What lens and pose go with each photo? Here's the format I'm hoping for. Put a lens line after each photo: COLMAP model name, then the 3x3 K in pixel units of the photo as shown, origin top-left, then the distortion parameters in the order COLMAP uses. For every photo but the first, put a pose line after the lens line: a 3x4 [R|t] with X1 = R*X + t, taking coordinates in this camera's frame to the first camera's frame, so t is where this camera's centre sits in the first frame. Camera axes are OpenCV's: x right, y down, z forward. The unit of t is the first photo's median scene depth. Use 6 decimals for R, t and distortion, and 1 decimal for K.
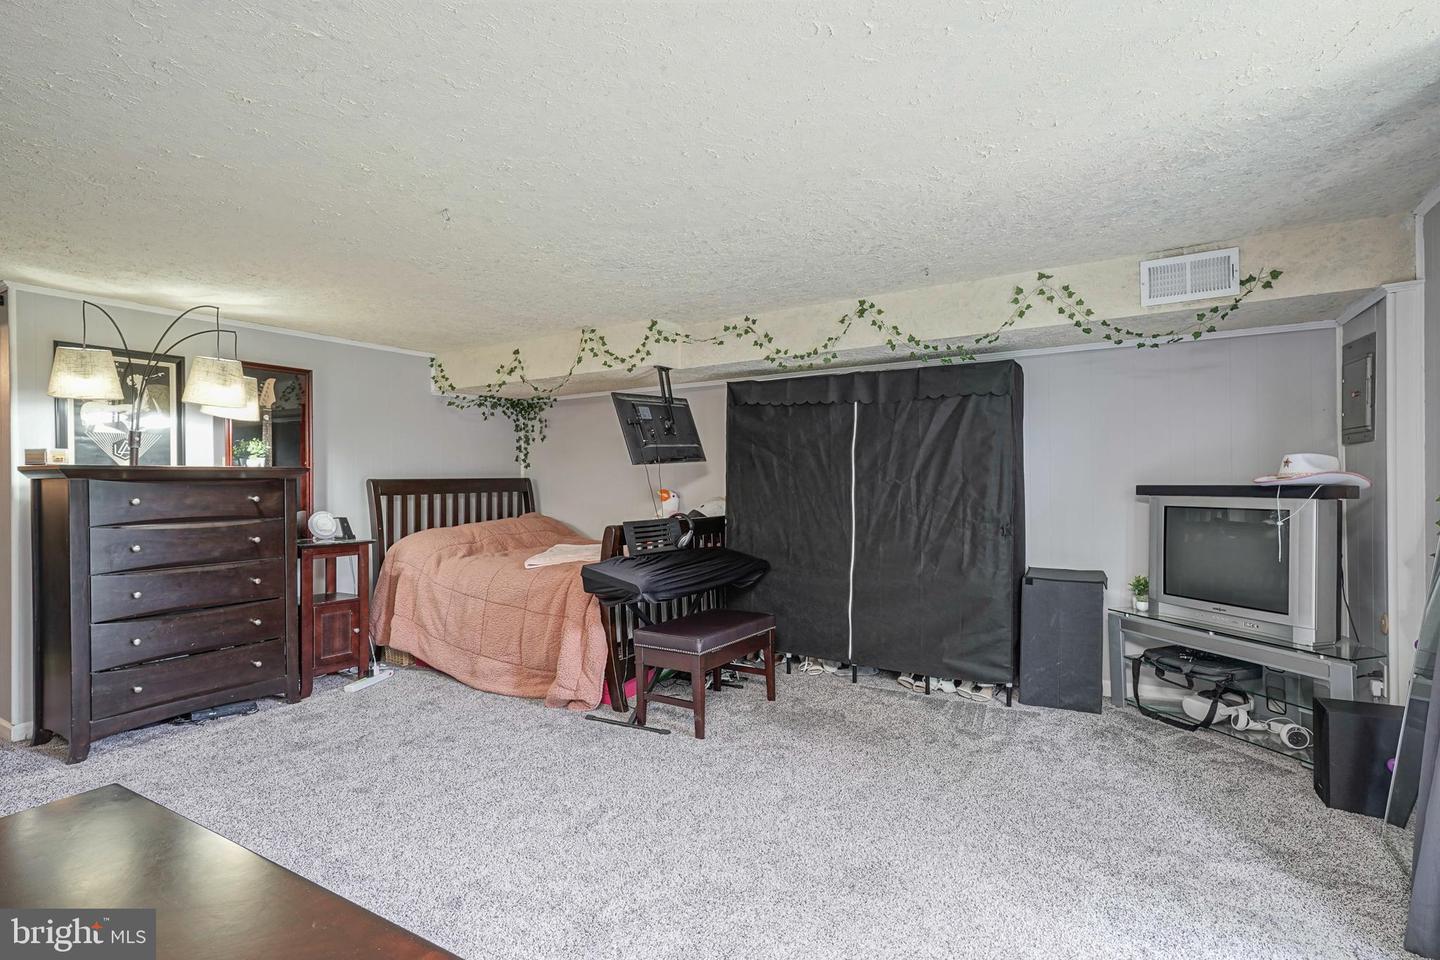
lens RADIAL K [[692.4, 0, 719.8], [0, 692.4, 481.2], [0, 0, 1]] dist [-0.006455, 0.005862]
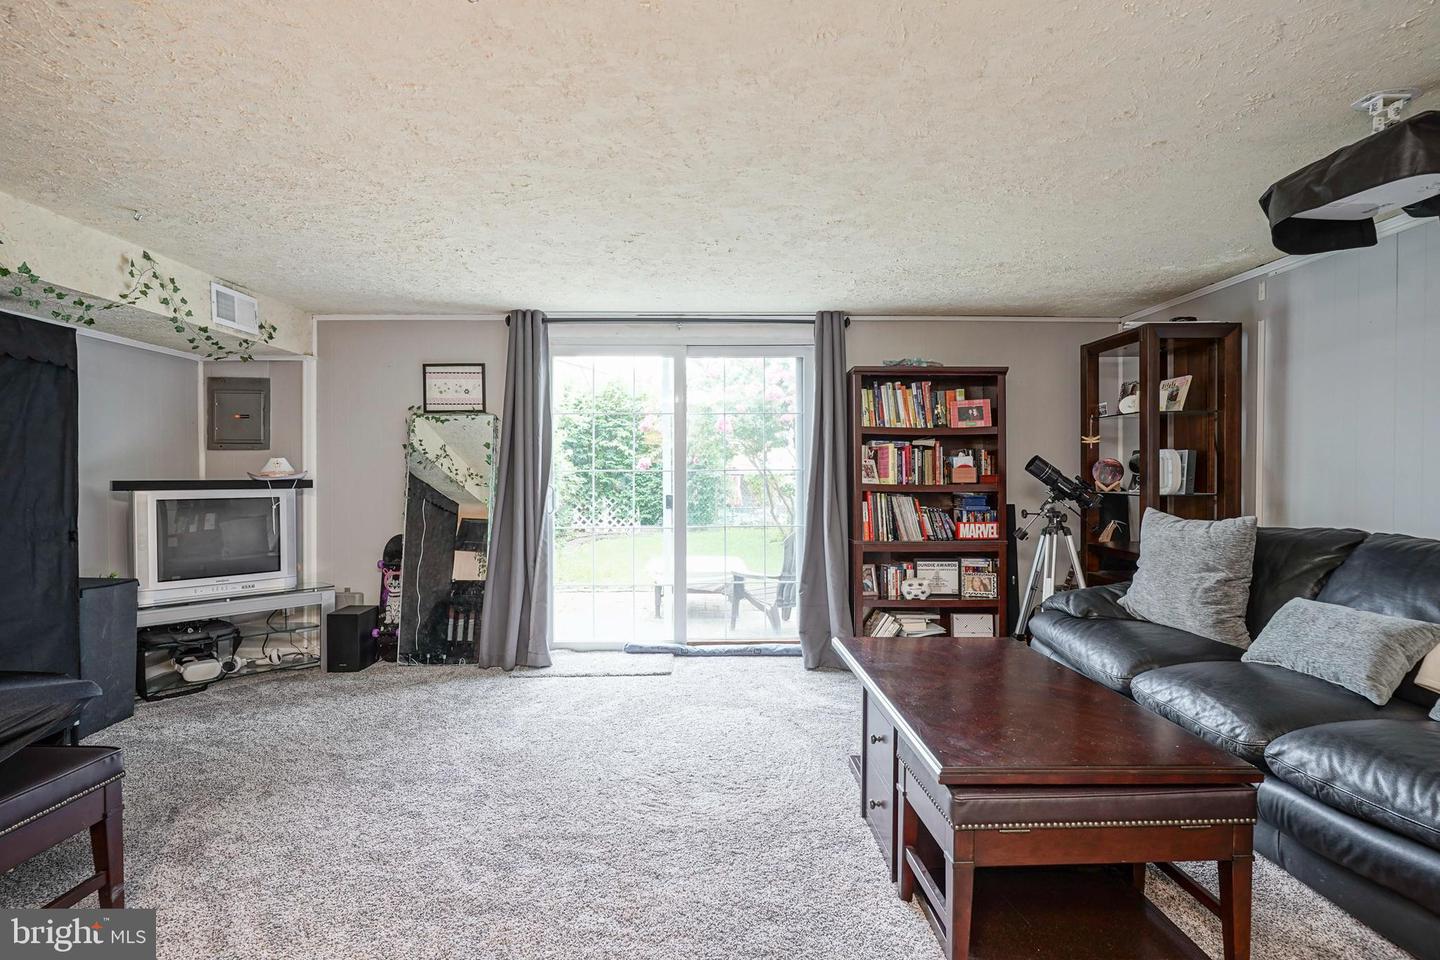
lens RADIAL K [[692.4, 0, 720.9], [0, 692.4, 482.8], [0, 0, 1]] dist [-0.006455, 0.005862]
pose [[-0.517939, 0.000451, 0.855417, -0.788509], [0.007163, 0.999967, 0.003810, 0.012117], [-0.855388, 0.008100, -0.517925, 0.881195]]
